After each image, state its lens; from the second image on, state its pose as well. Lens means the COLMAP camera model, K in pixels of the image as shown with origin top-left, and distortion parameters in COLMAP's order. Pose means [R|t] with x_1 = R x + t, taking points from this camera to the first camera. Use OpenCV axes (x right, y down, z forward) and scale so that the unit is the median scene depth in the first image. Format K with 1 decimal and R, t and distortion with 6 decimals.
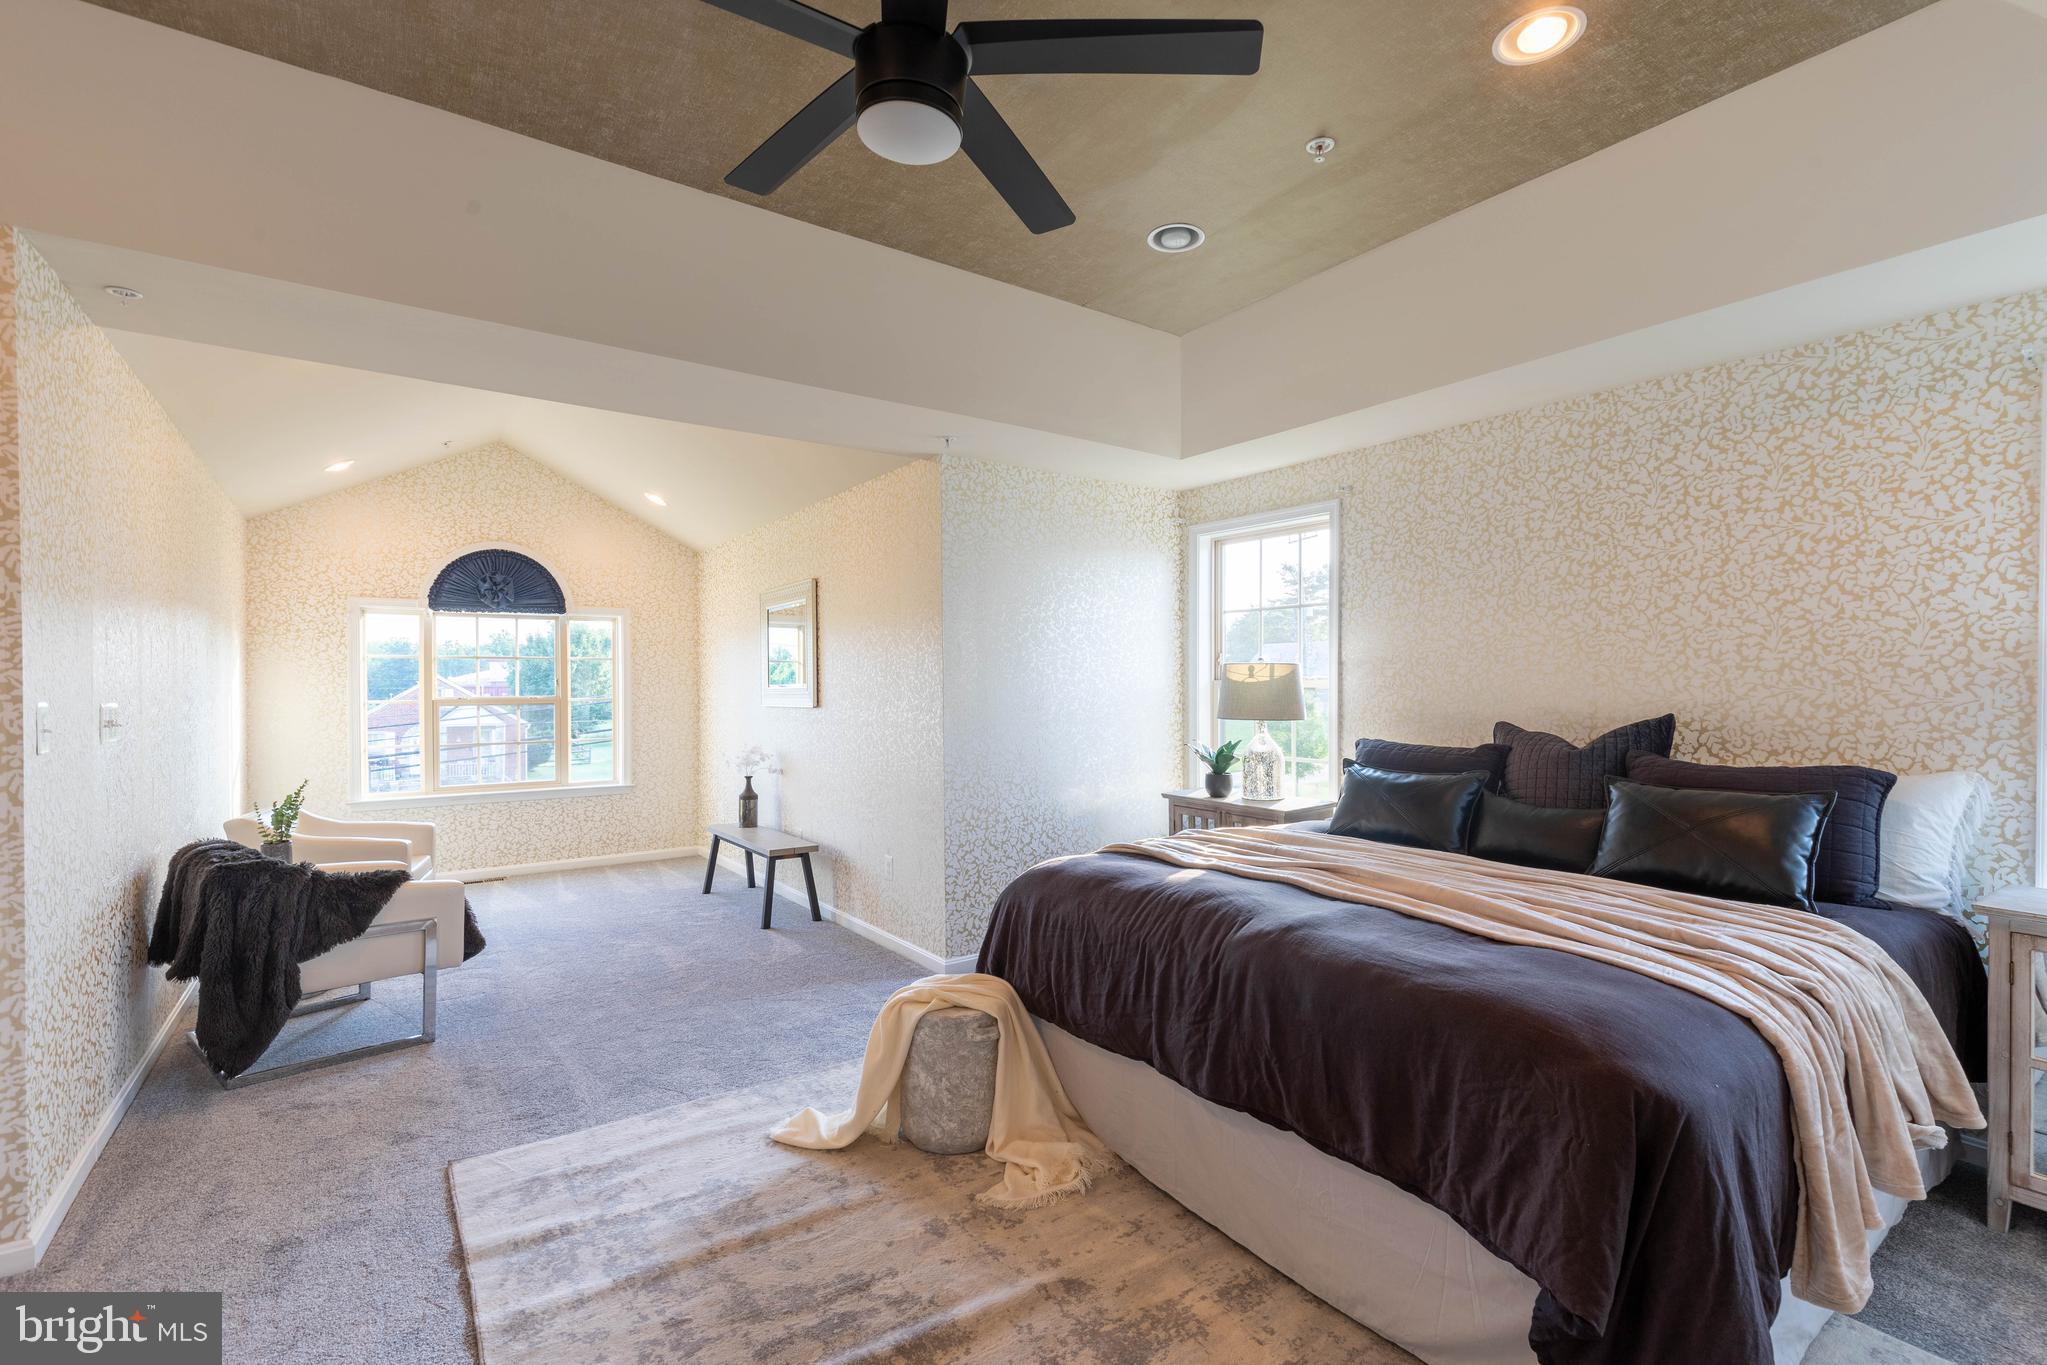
lens RADIAL K [[936.7, 0, 1025.5], [0, 936.7, 690.4], [0, 0, 1]] dist [0.007587, -0.001639]
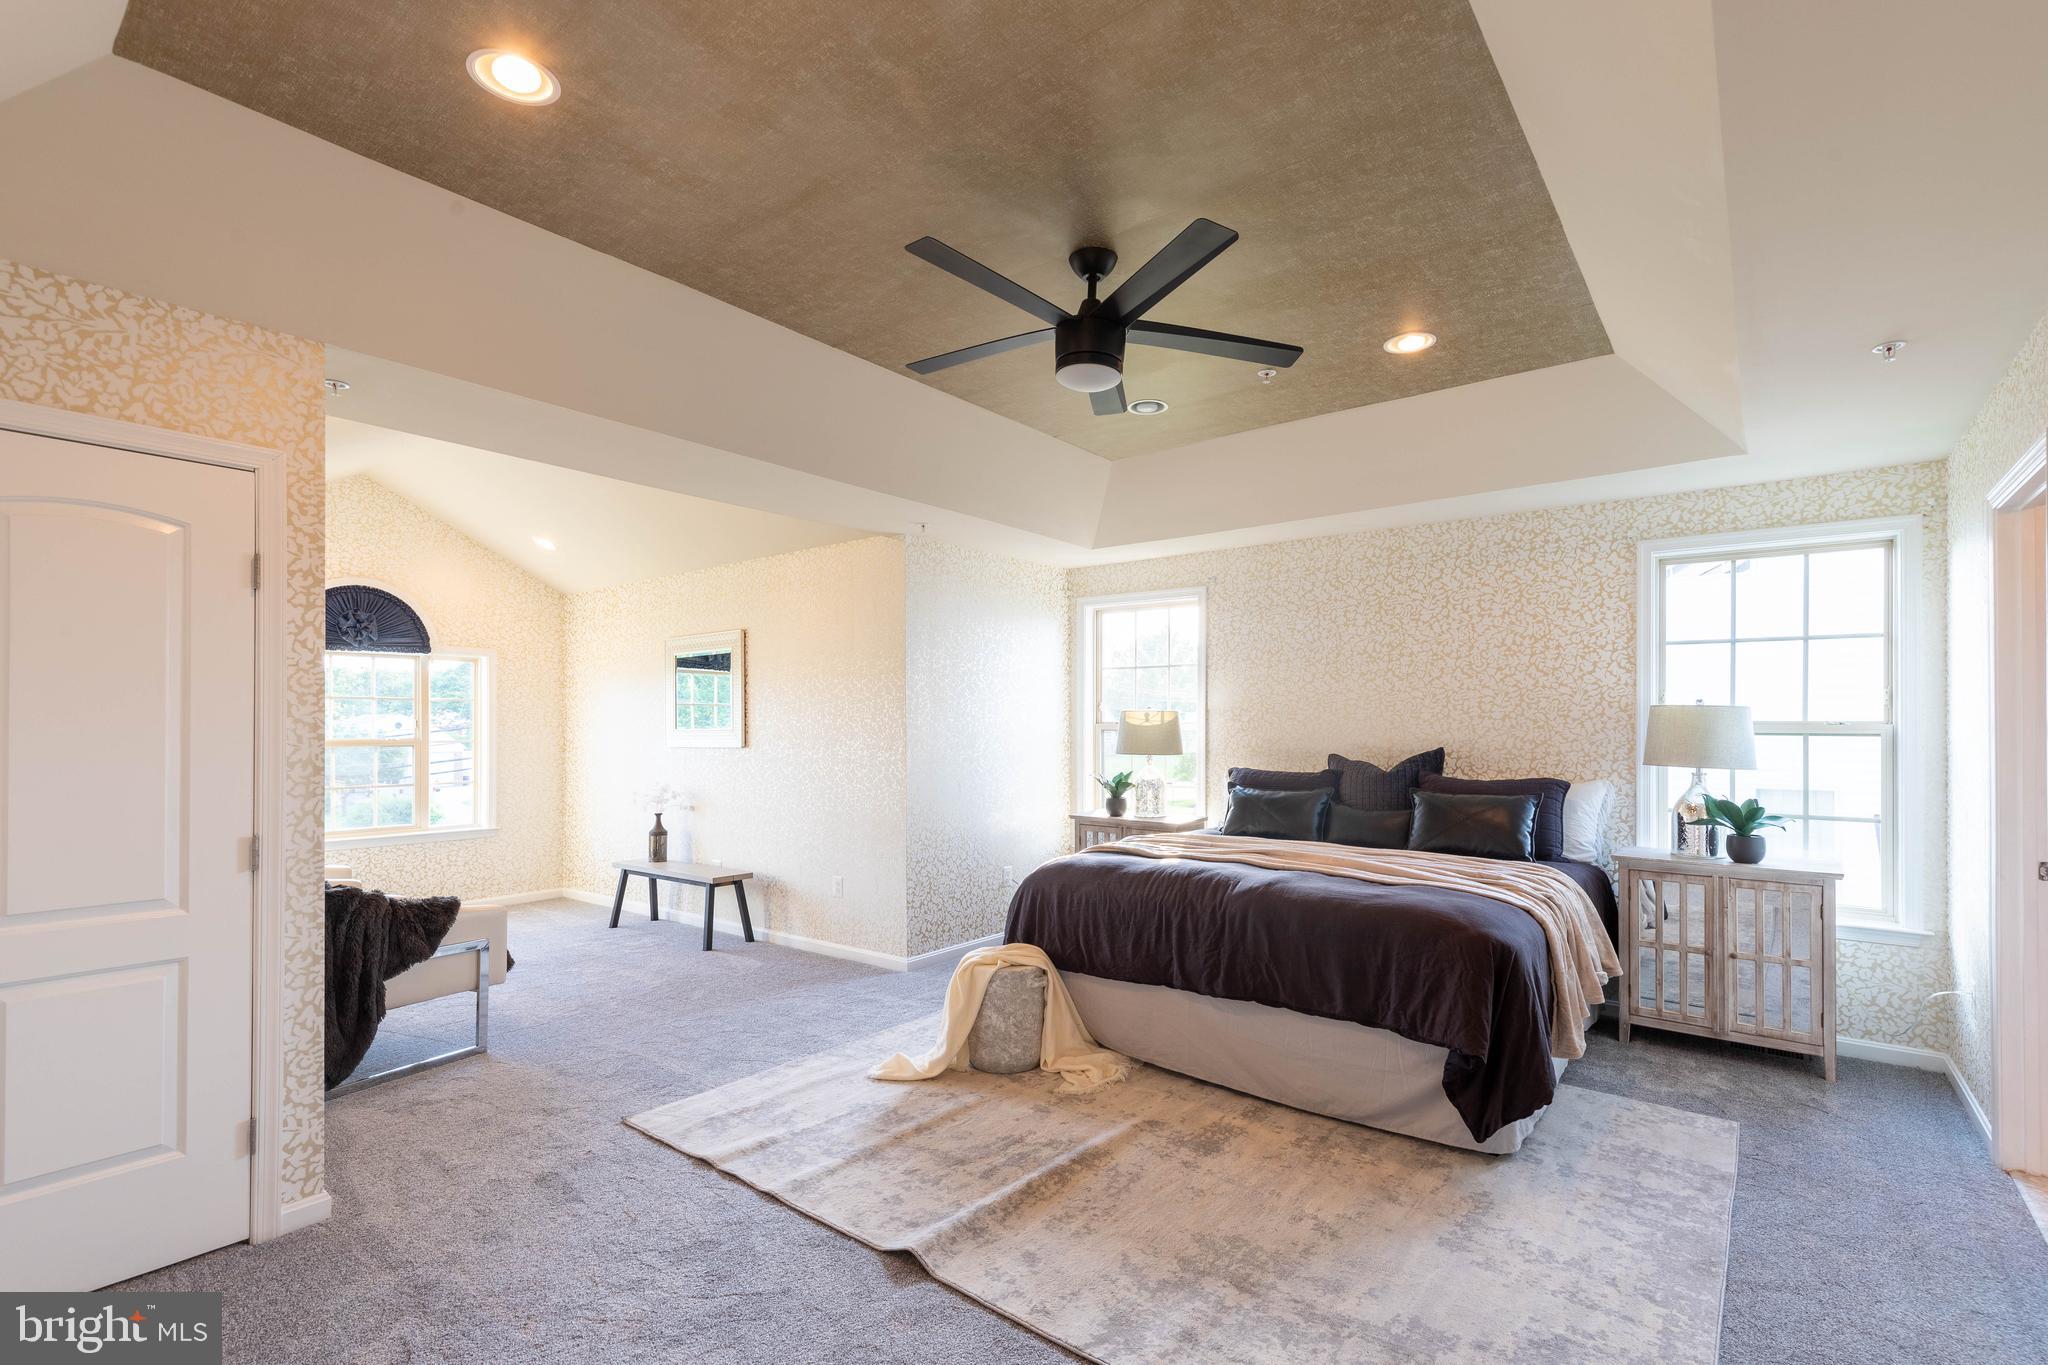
lens RADIAL K [[950.8, 0, 1029.2], [0, 950.8, 718.0], [0, 0, 1]] dist [0.010696, -0.010513]
pose [[0.959520, 0.004953, 0.281595, -0.421554], [-0.000390, 0.999868, -0.016260, 0.003403], [-0.281639, 0.015492, 0.959395, -0.313130]]
